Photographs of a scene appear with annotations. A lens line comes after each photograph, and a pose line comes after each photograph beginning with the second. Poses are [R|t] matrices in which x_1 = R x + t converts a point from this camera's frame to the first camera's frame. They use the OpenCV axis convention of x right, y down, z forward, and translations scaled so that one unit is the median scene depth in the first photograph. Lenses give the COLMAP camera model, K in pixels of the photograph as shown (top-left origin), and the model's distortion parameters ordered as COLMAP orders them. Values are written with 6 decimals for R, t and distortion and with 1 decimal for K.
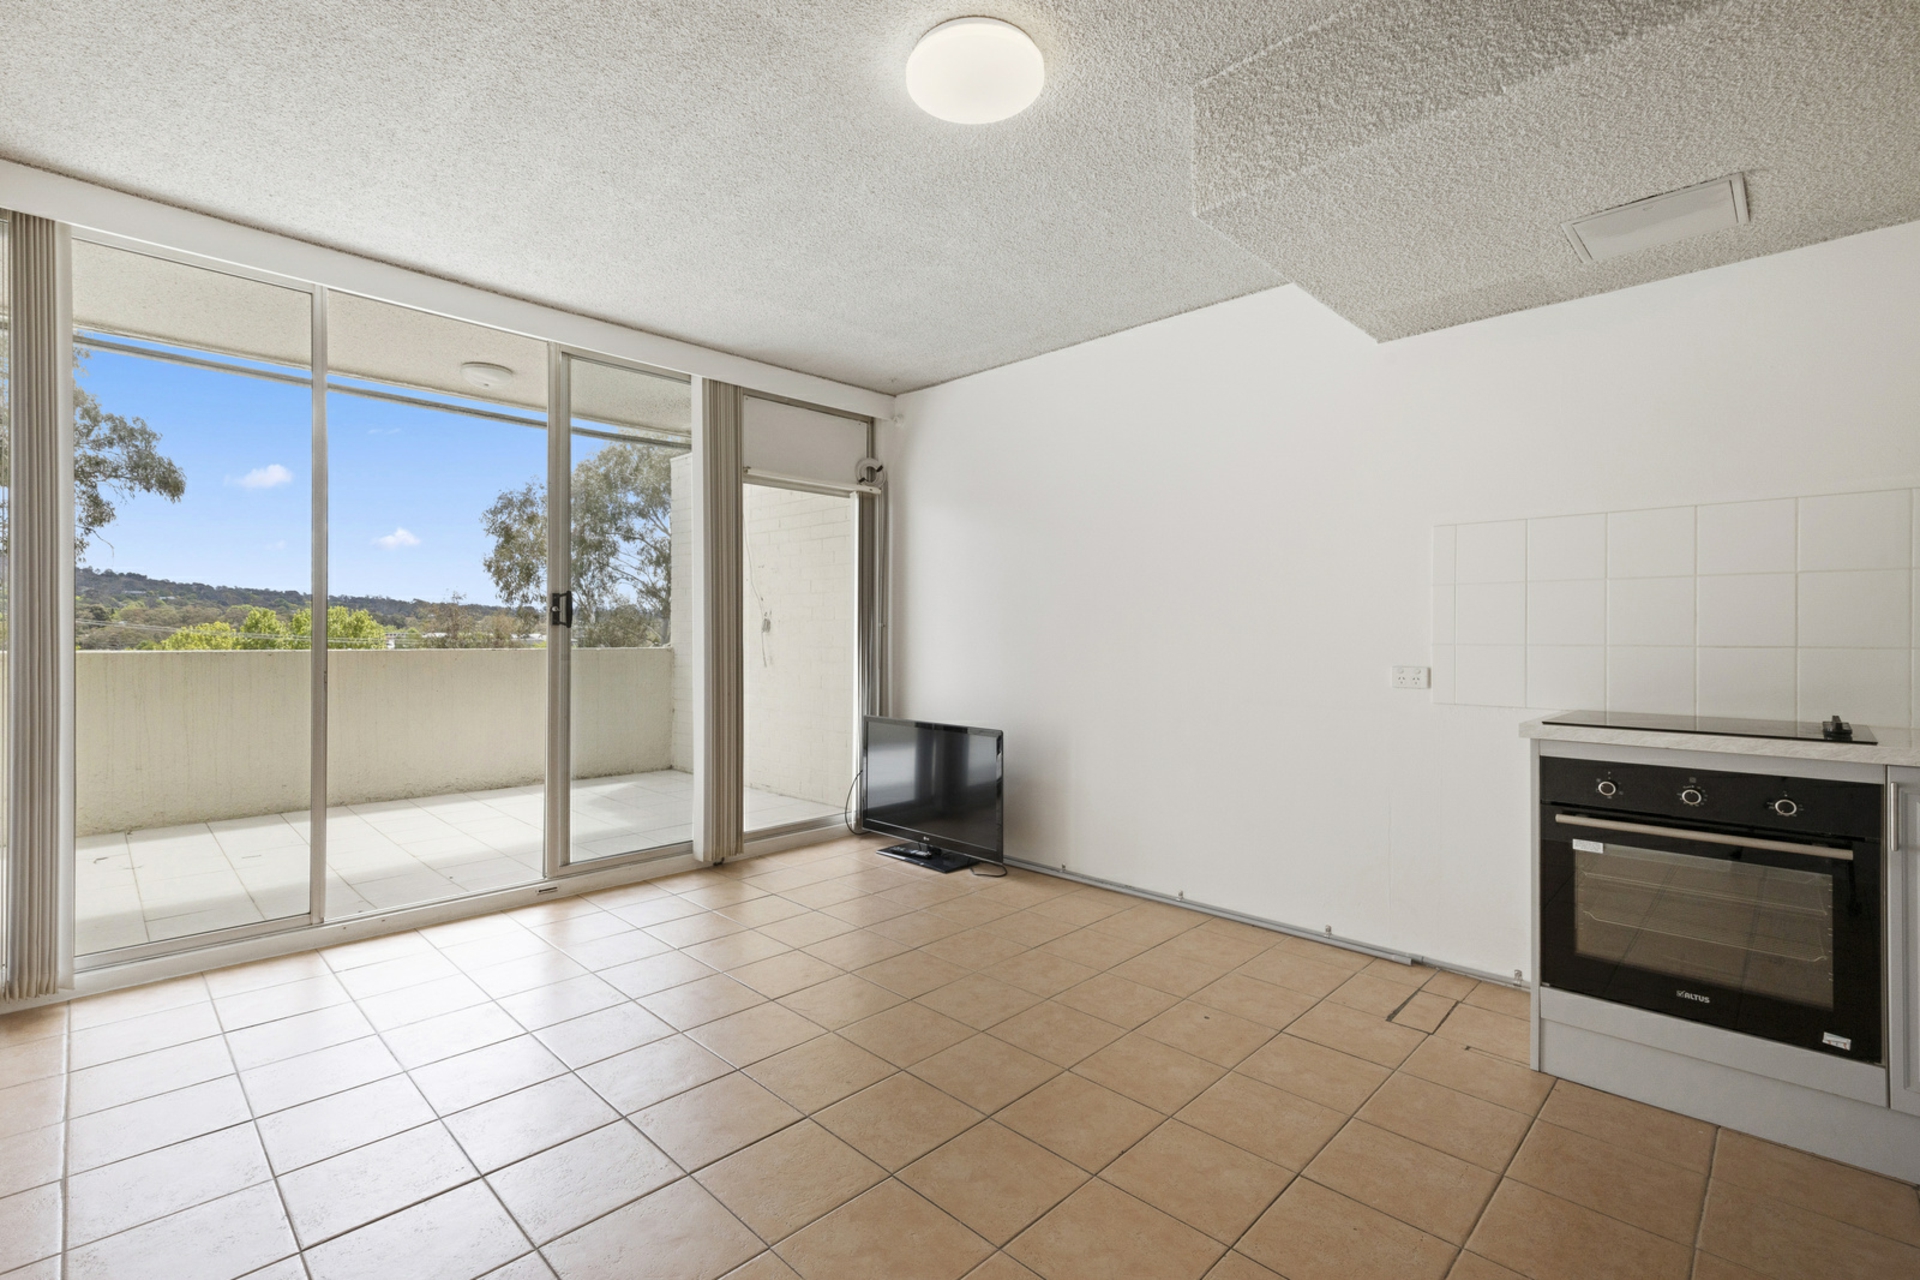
lens RADIAL K [[863.9, 0, 957.1], [0, 863.9, 633.6], [0, 0, 1]] dist [0.021710, 0.000284]
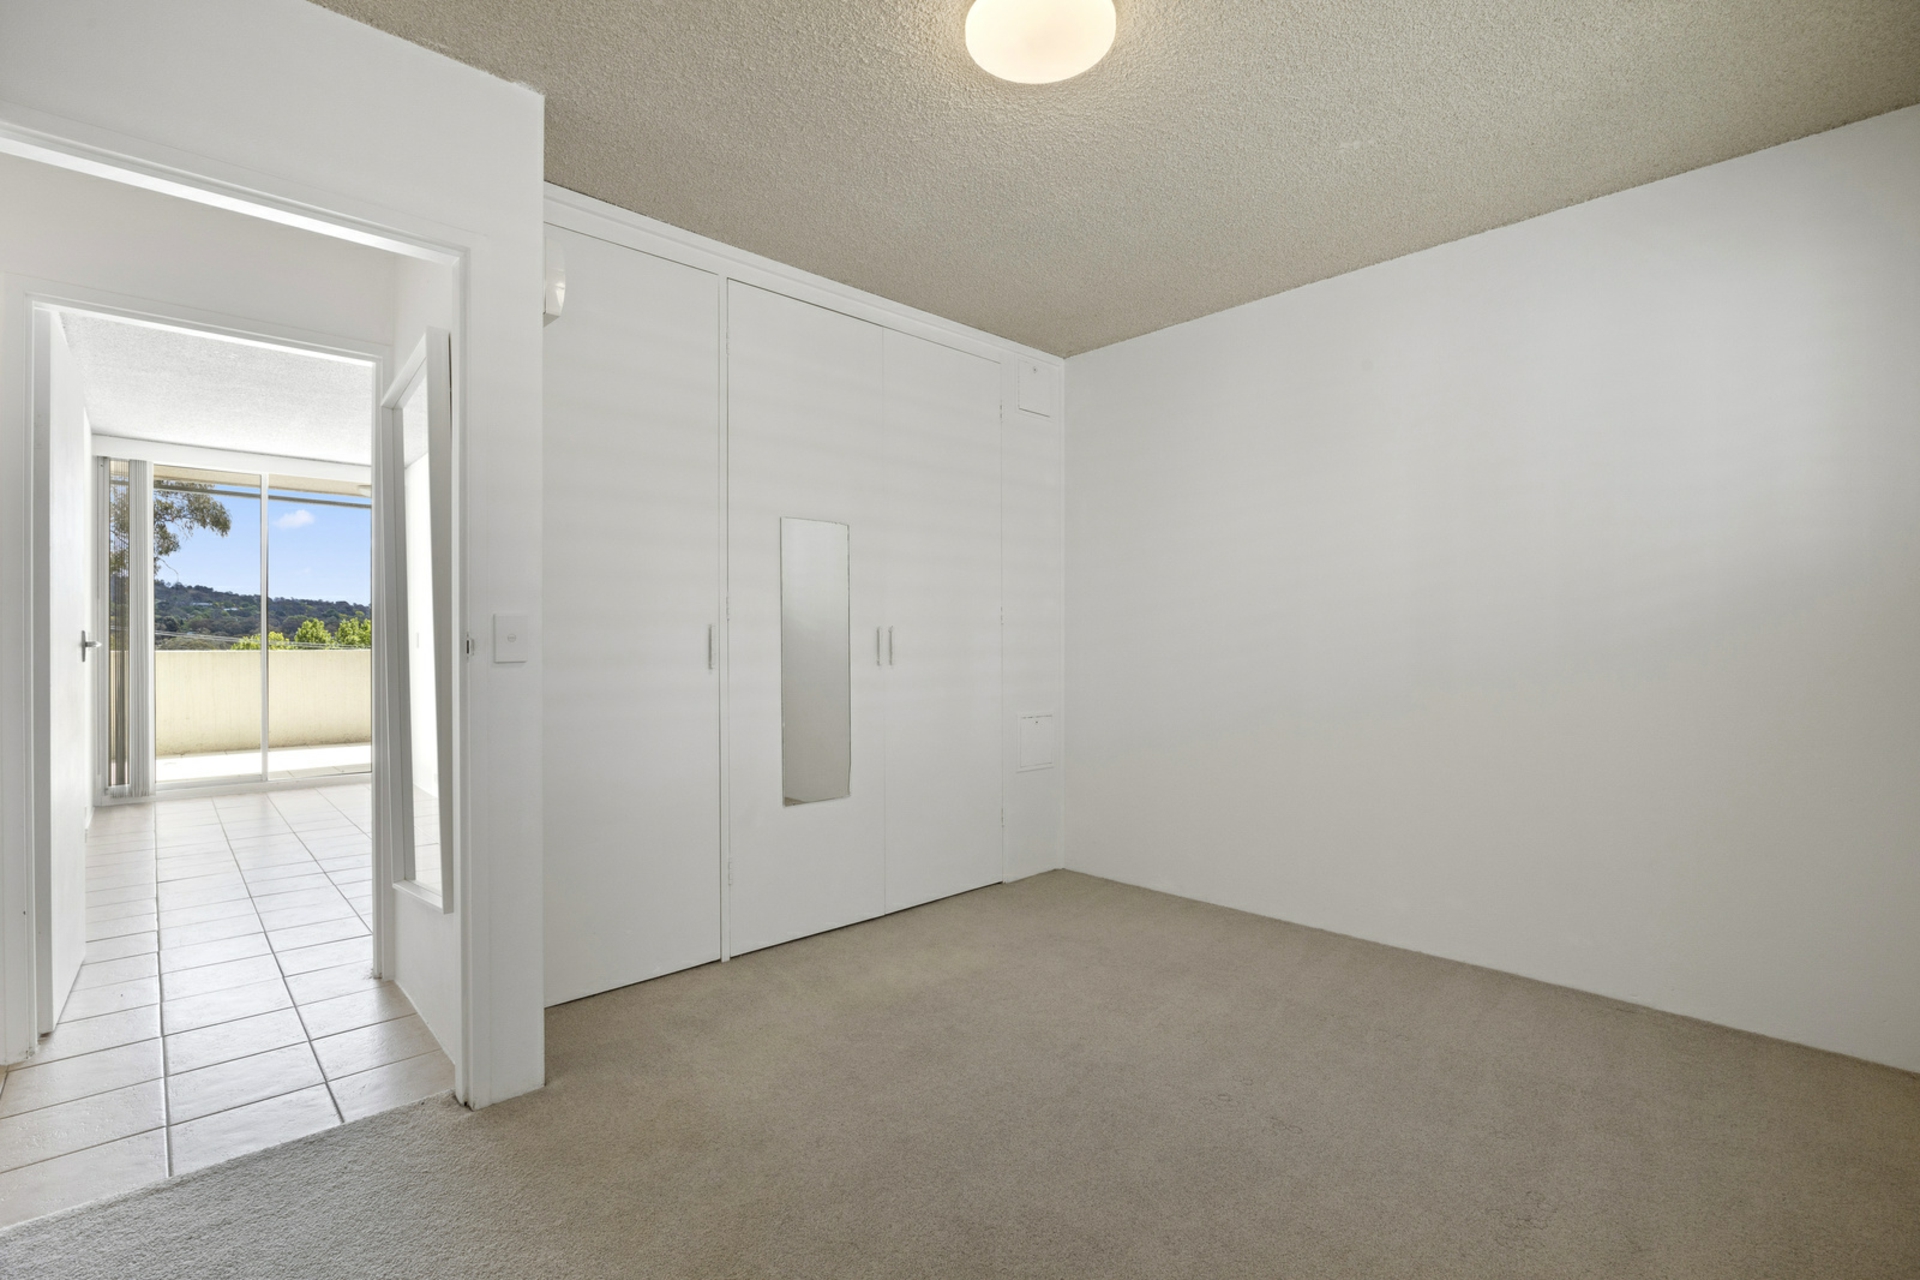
lens RADIAL K [[876.6, 0, 961.5], [0, 876.6, 642.3], [0, 0, 1]] dist [0.001783, -0.000445]
pose [[0.999246, -0.007167, -0.038148, 0.126073], [0.007349, 0.999962, 0.004649, 0.001202], [0.038114, -0.004925, 0.999261, -0.127525]]
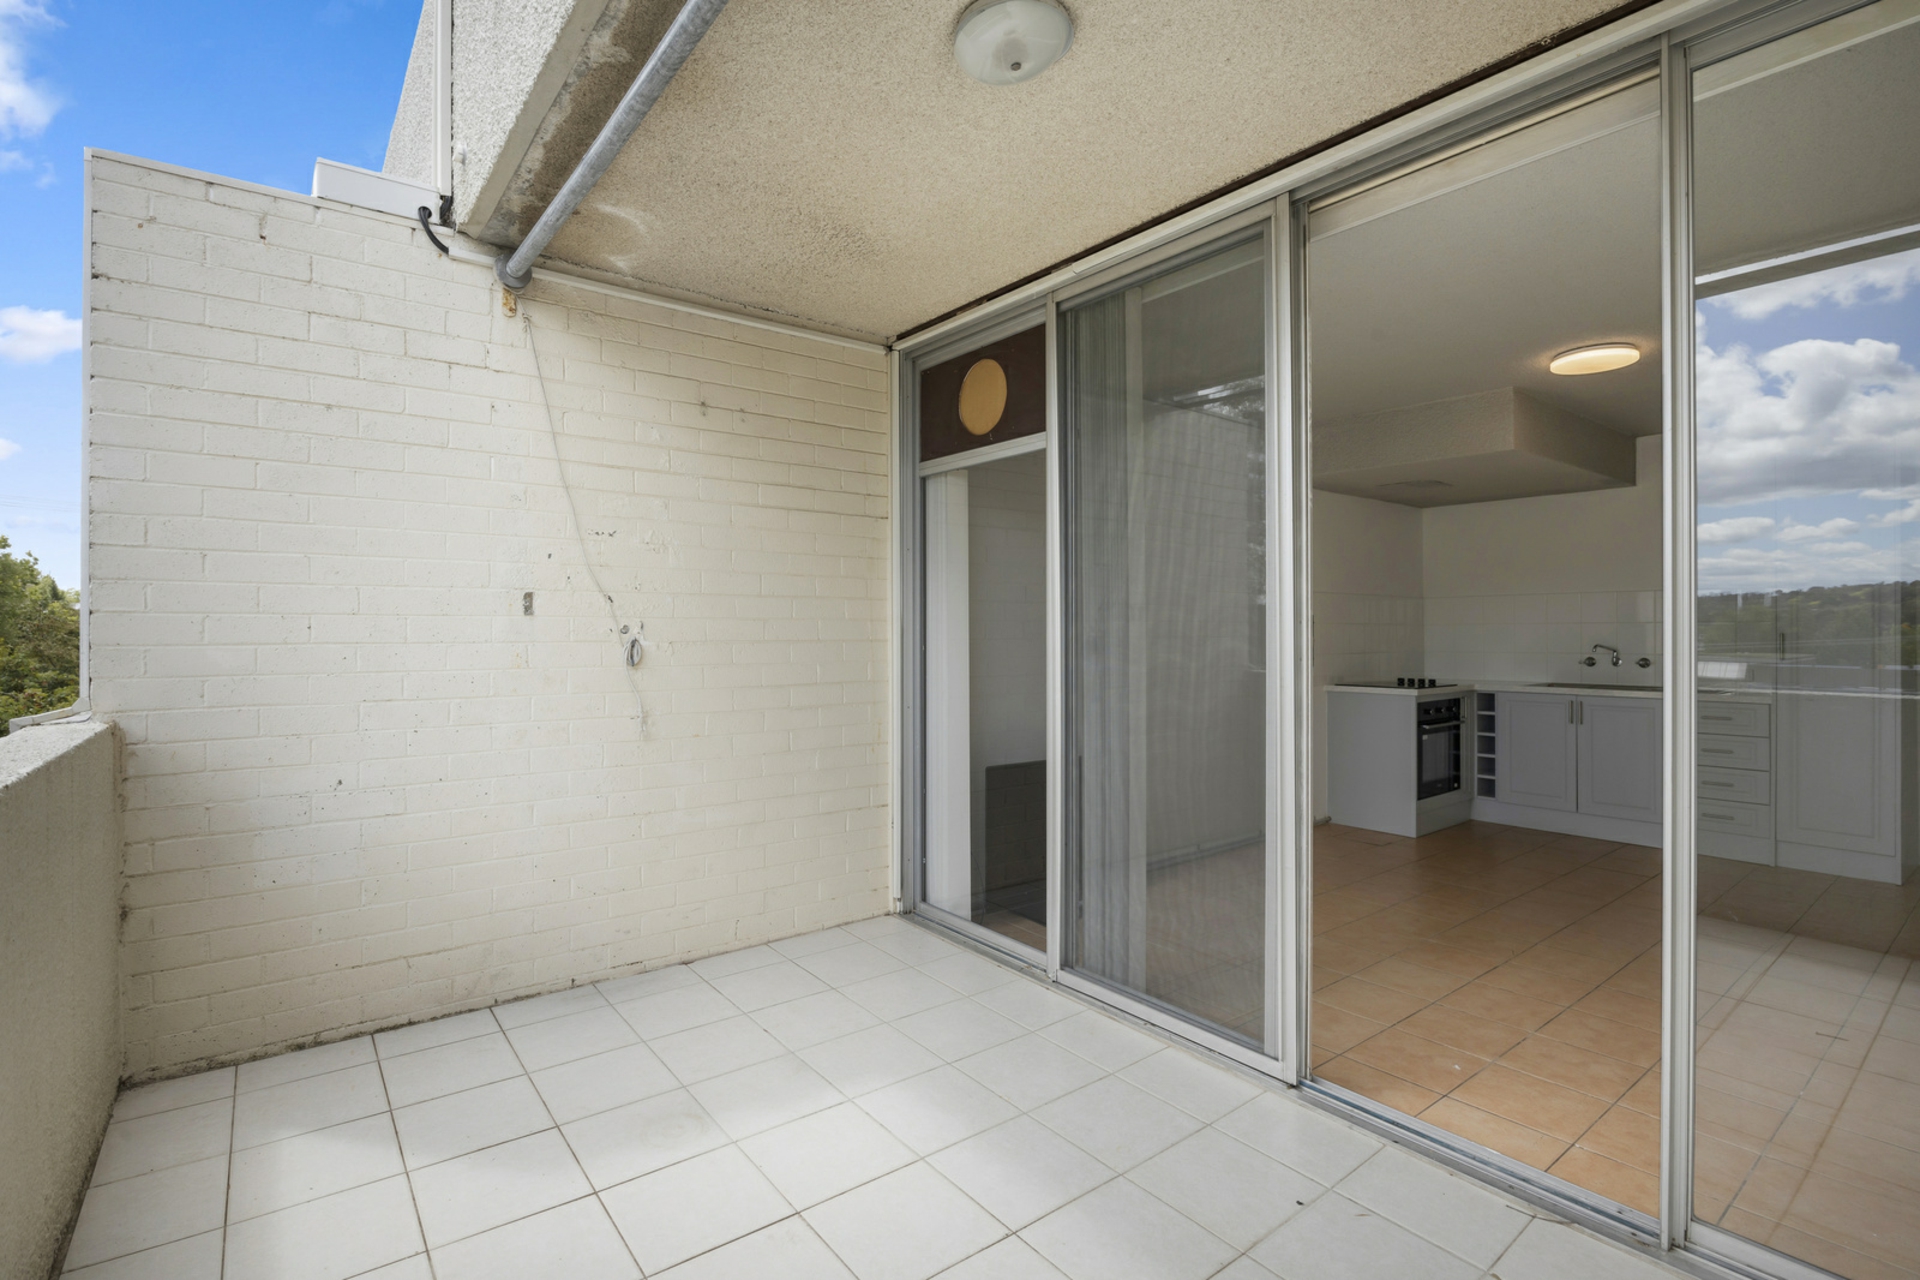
lens RADIAL K [[876.6, 0, 970.0], [0, 876.6, 645.1], [0, 0, 1]] dist [0.001783, -0.000445]
pose [[0.123067, -0.015941, 0.992270, -0.162797], [0.000936, 0.999872, 0.015947, -0.004704], [-0.992398, -0.001034, 0.123066, 0.172153]]
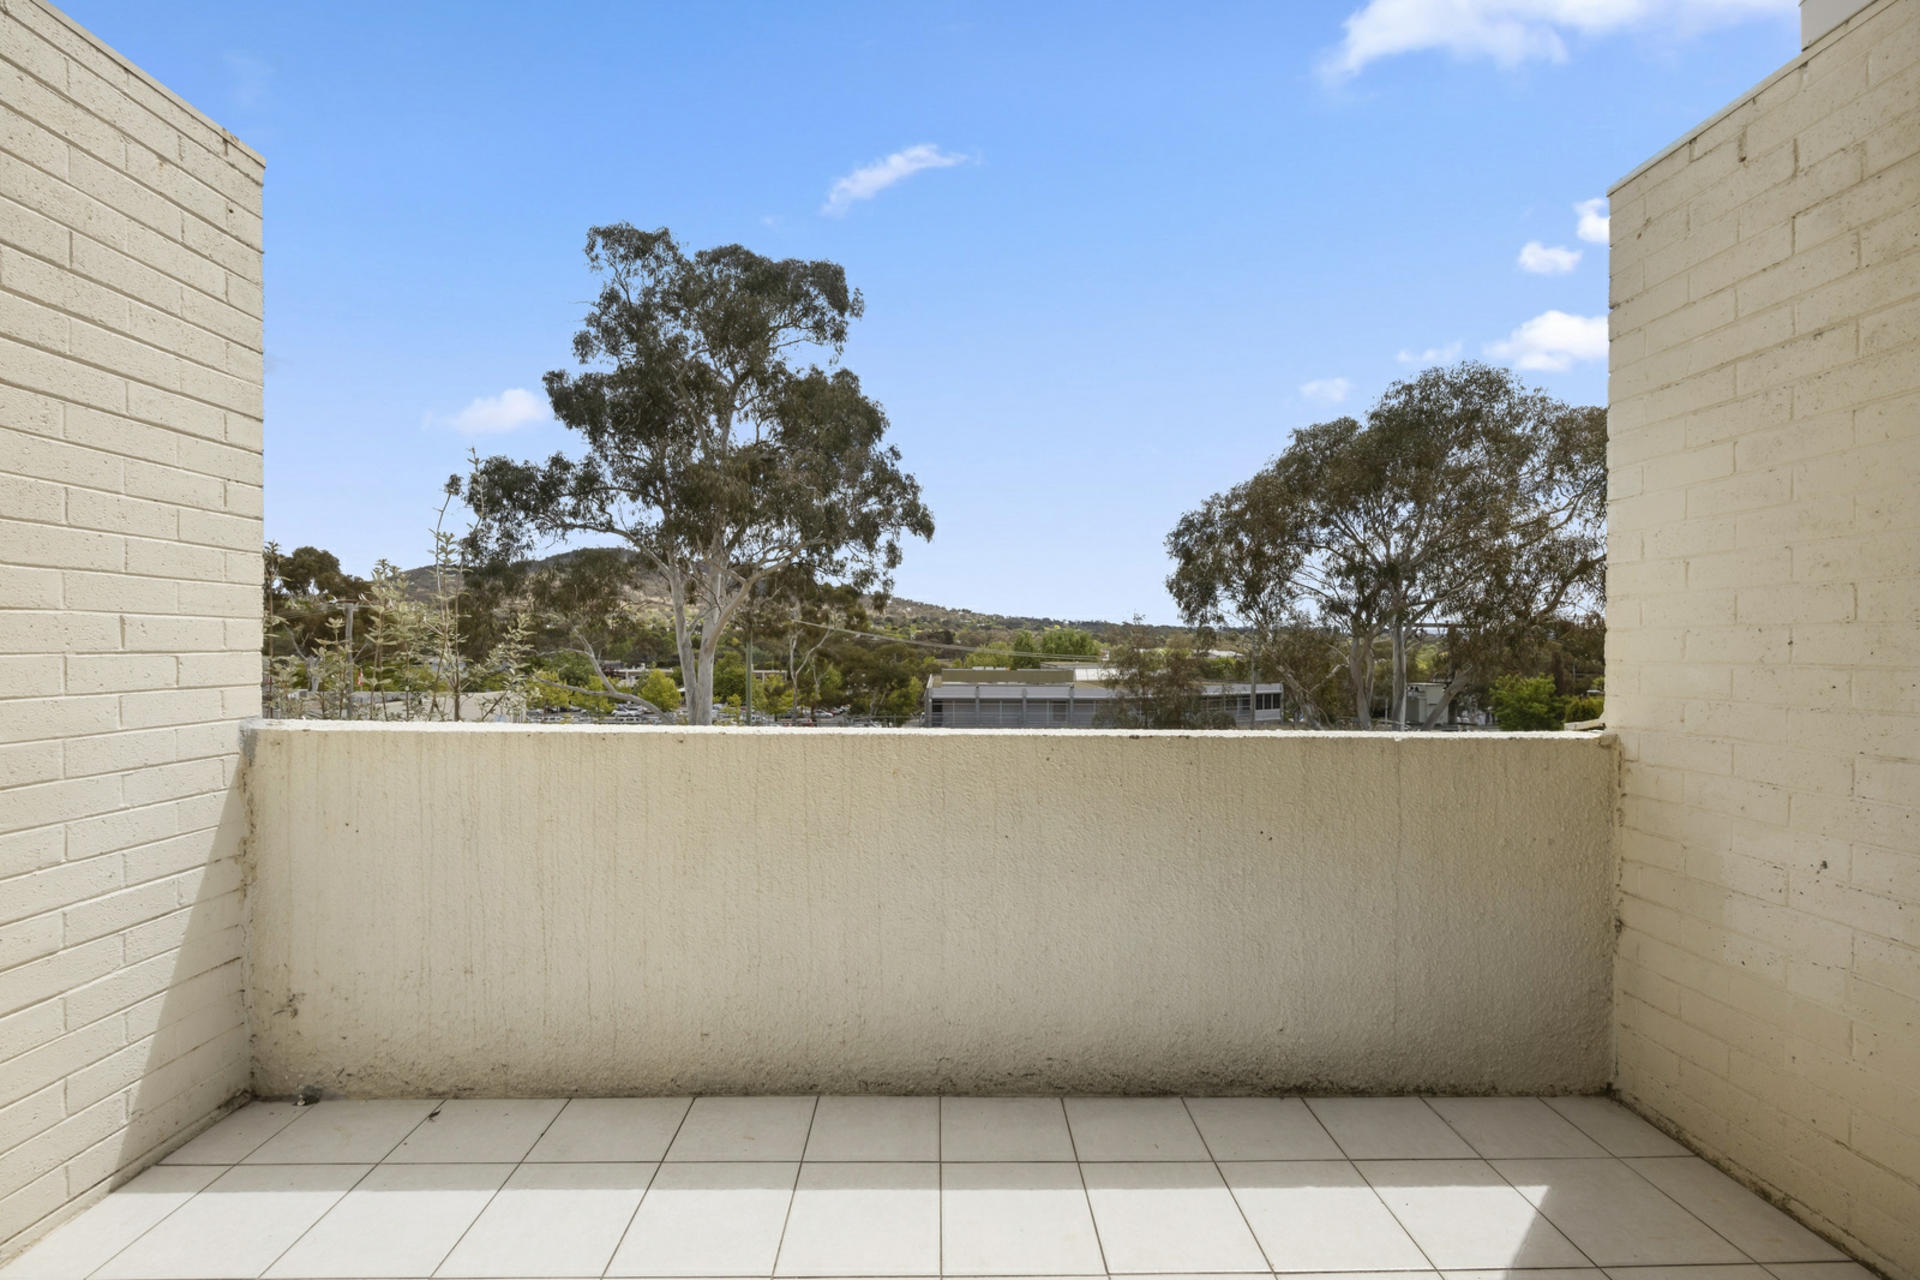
lens RADIAL K [[792.2, 0, 962.6], [0, 792.2, 651.8], [0, 0, 1]] dist [0.016247, 0.000096]
pose [[0.727310, 0.005948, -0.686283, -0.080969], [-0.004458, 0.999982, 0.003943, -0.004449], [0.686294, 0.000191, 0.727324, 0.162115]]
